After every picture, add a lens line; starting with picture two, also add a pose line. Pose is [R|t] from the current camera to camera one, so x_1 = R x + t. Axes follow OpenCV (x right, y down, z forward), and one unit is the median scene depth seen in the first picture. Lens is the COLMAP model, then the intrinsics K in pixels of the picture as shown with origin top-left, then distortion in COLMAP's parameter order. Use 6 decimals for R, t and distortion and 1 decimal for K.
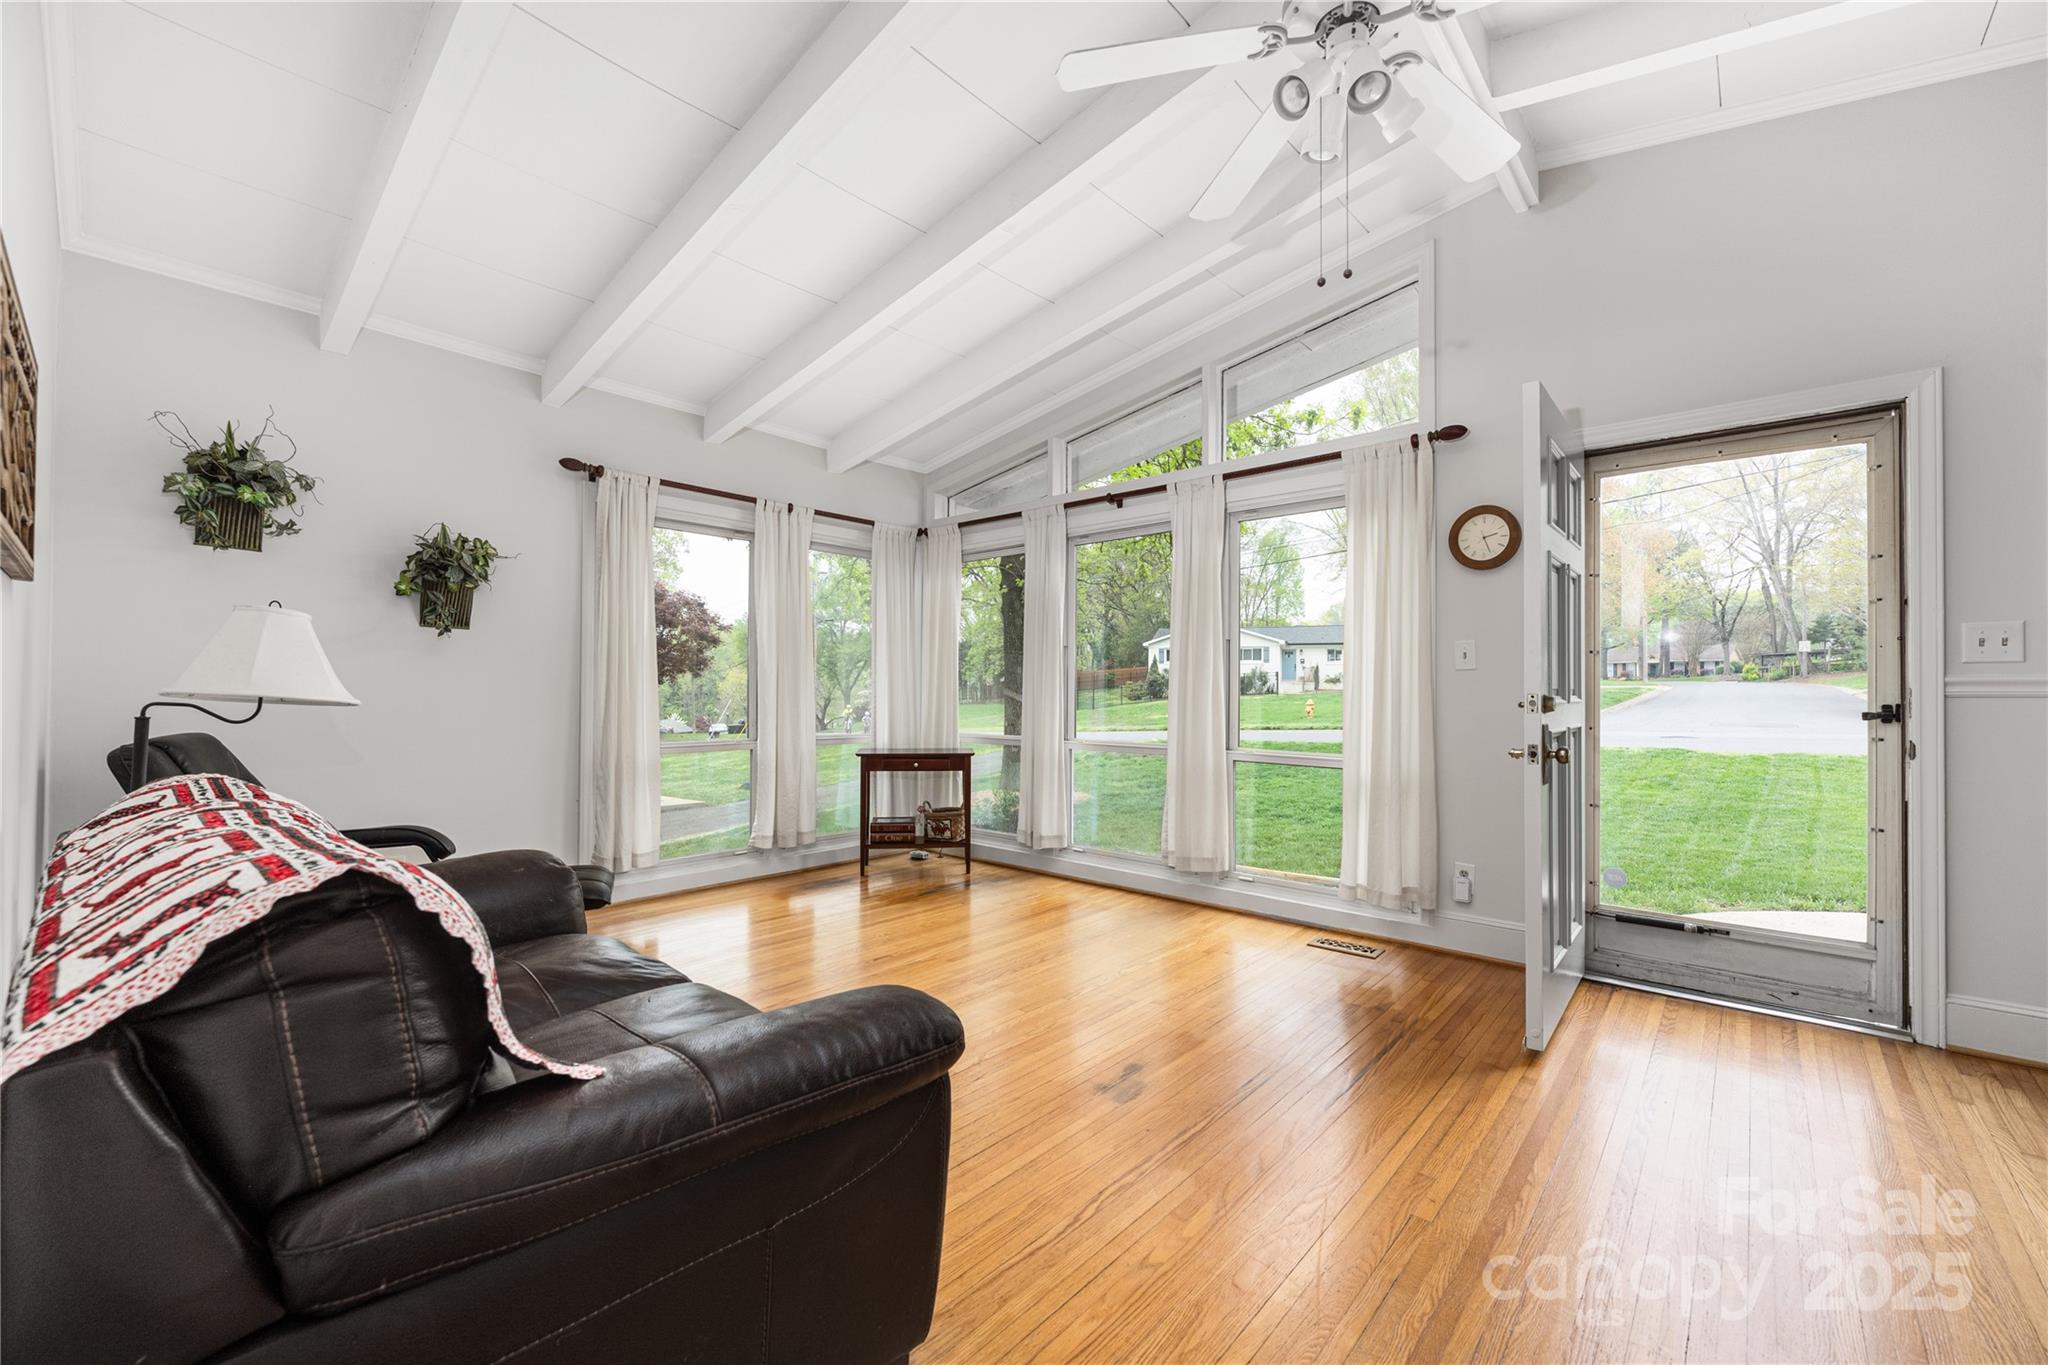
lens RADIAL K [[827.5, 0, 1013.5], [0, 827.5, 685.3], [0, 0, 1]] dist [-0.001169, -0.001246]
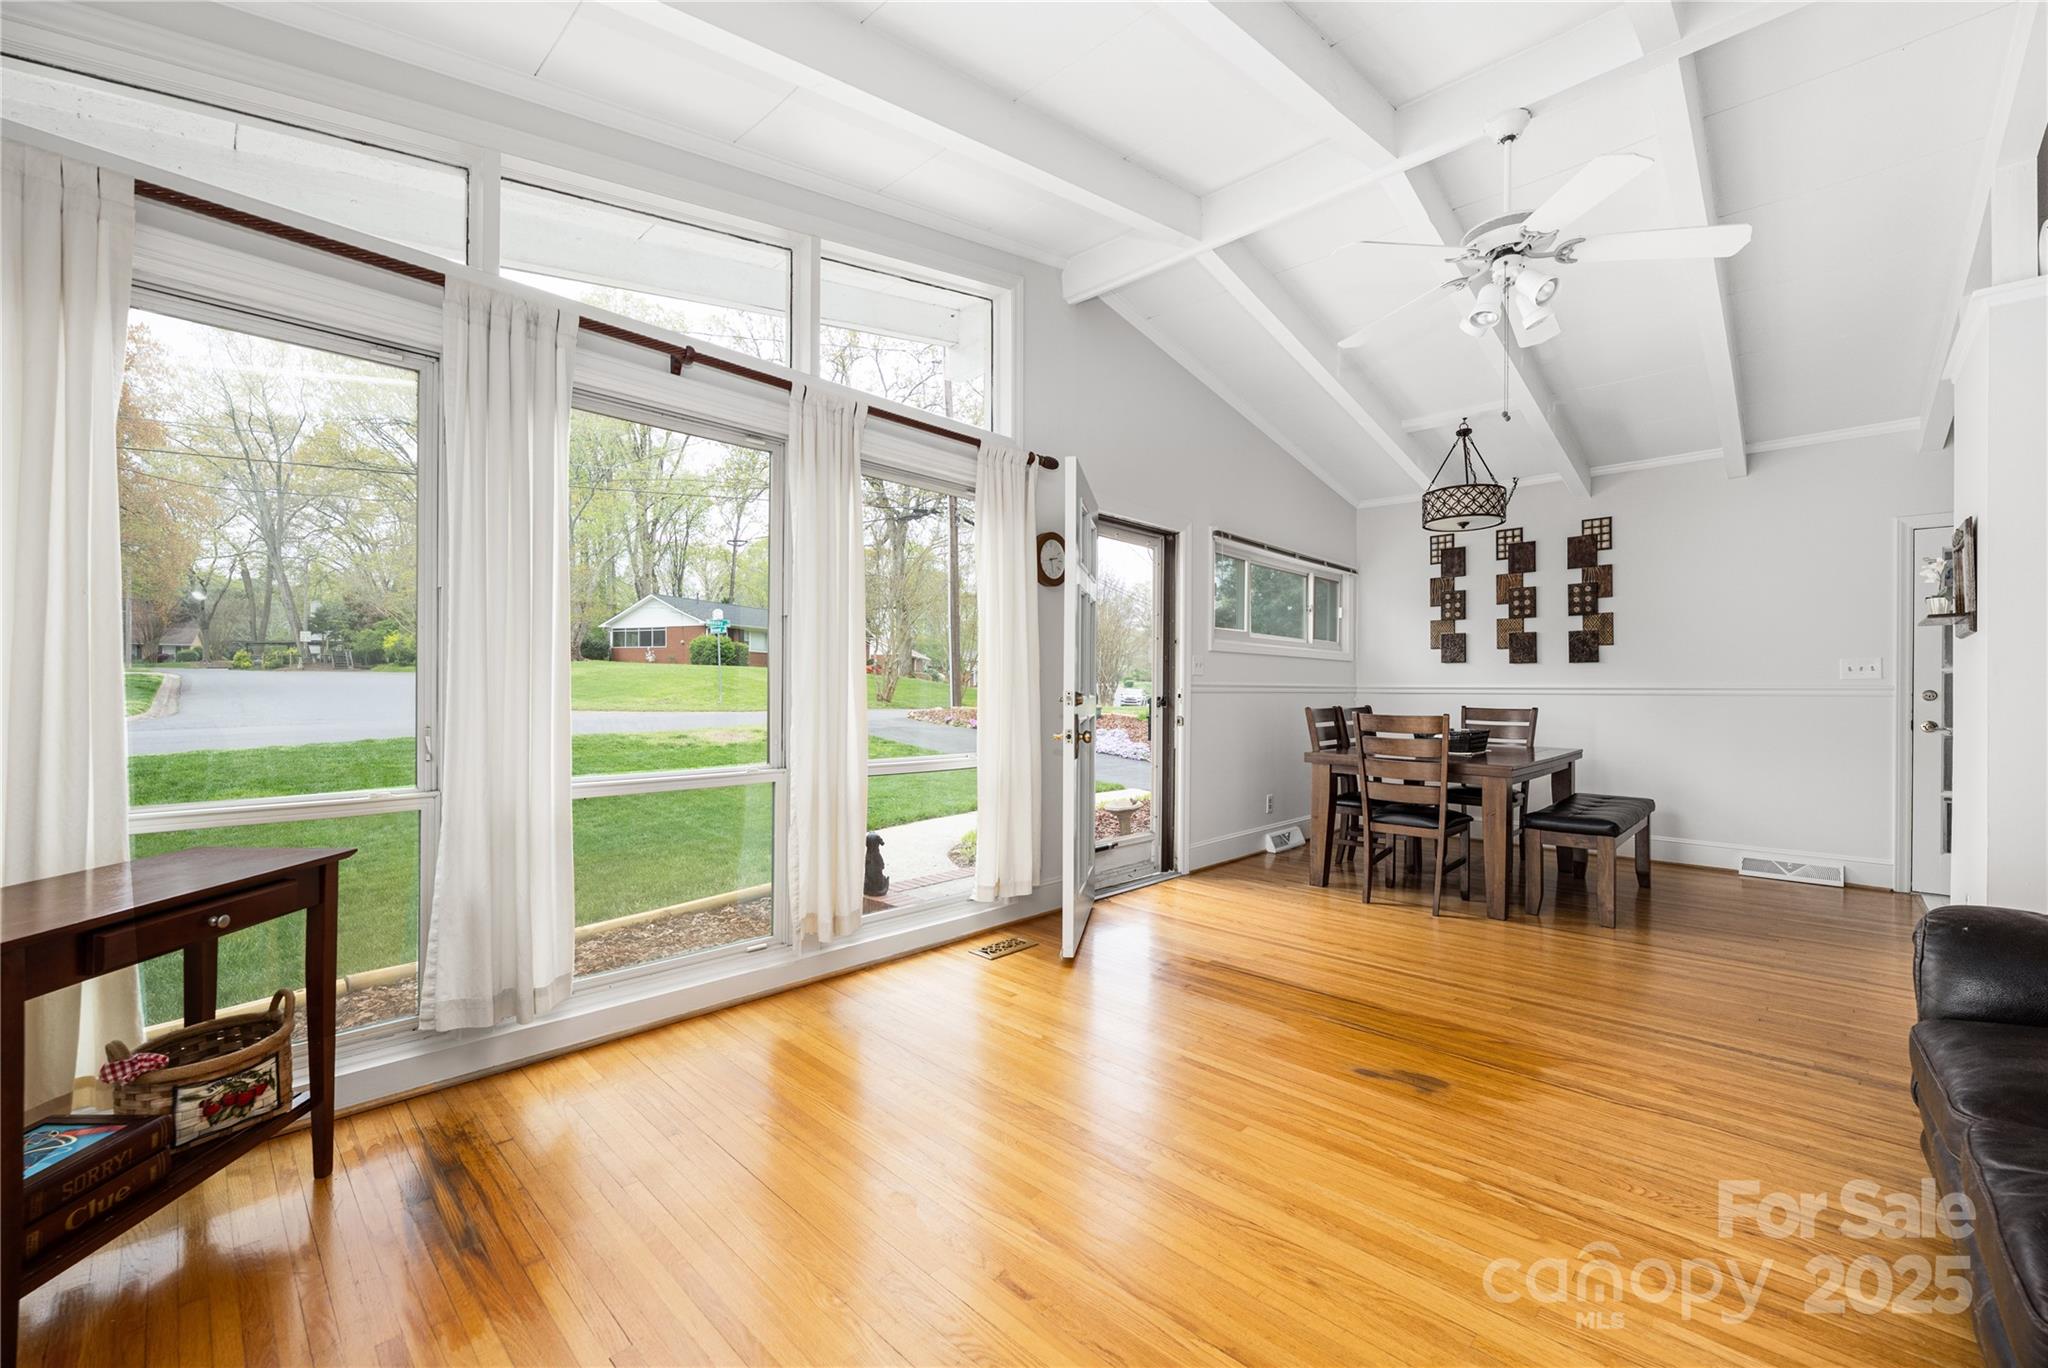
lens RADIAL K [[827.5, 0, 1027.4], [0, 827.5, 677.4], [0, 0, 1]] dist [-0.001169, -0.001246]
pose [[0.020445, 0.010556, 0.999735, -0.494808], [-0.015310, 0.999830, -0.010244, 0.003996], [-0.999674, -0.015096, 0.020603, 0.805282]]
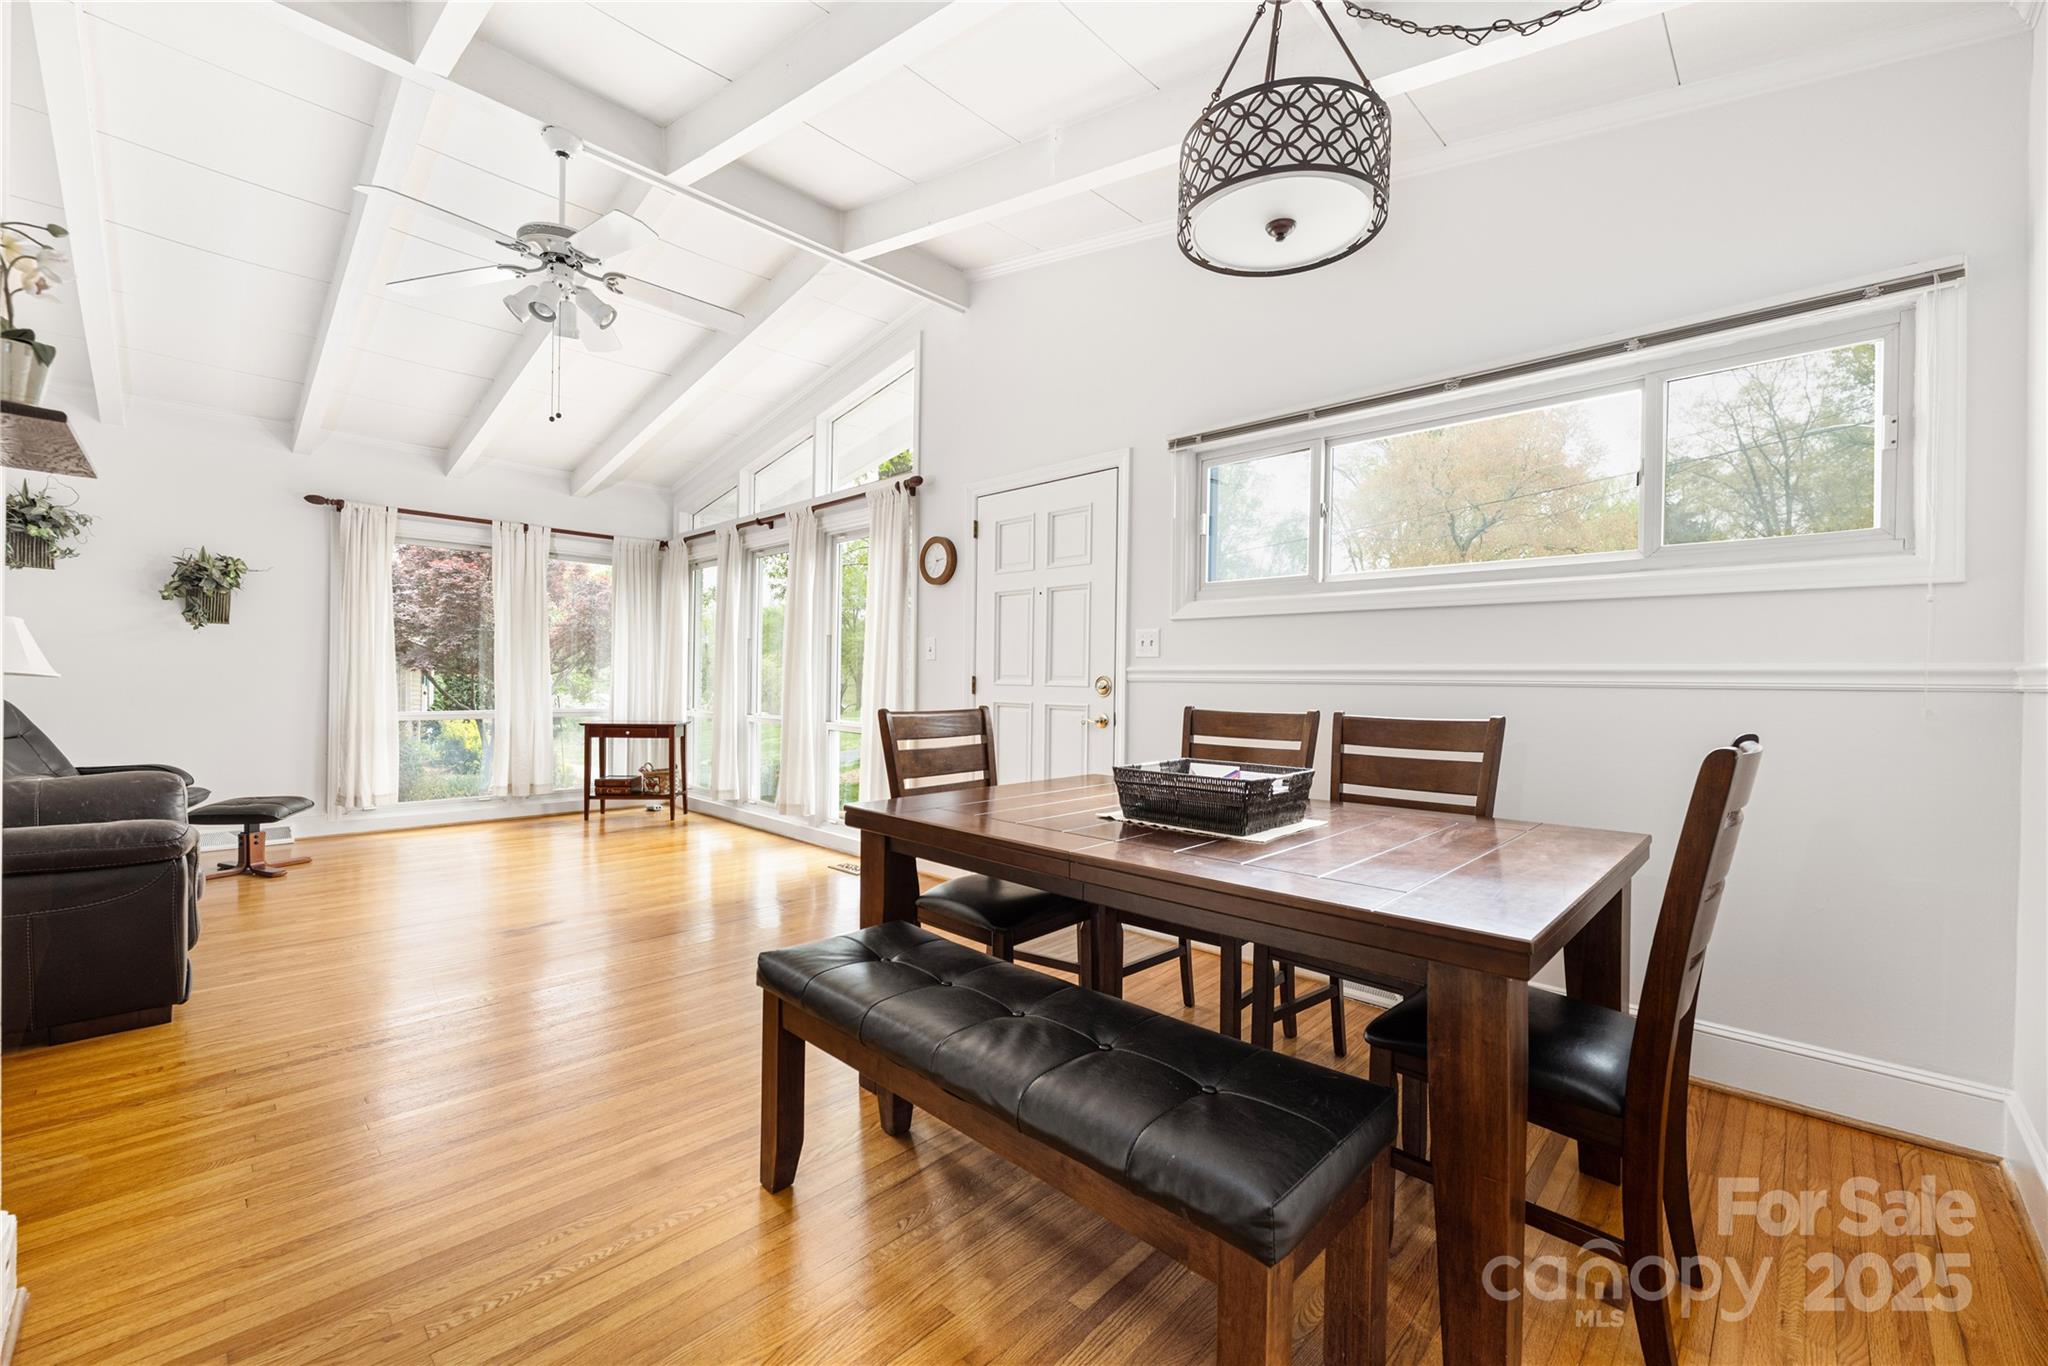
lens RADIAL K [[827.5, 0, 1018.6], [0, 827.5, 686.4], [0, 0, 1]] dist [-0.001169, -0.001246]
pose [[0.999184, 0.009711, -0.039200, 0.608347], [-0.009109, 0.999838, 0.015507, 0.001326], [0.039344, -0.015138, 0.999111, -0.265672]]
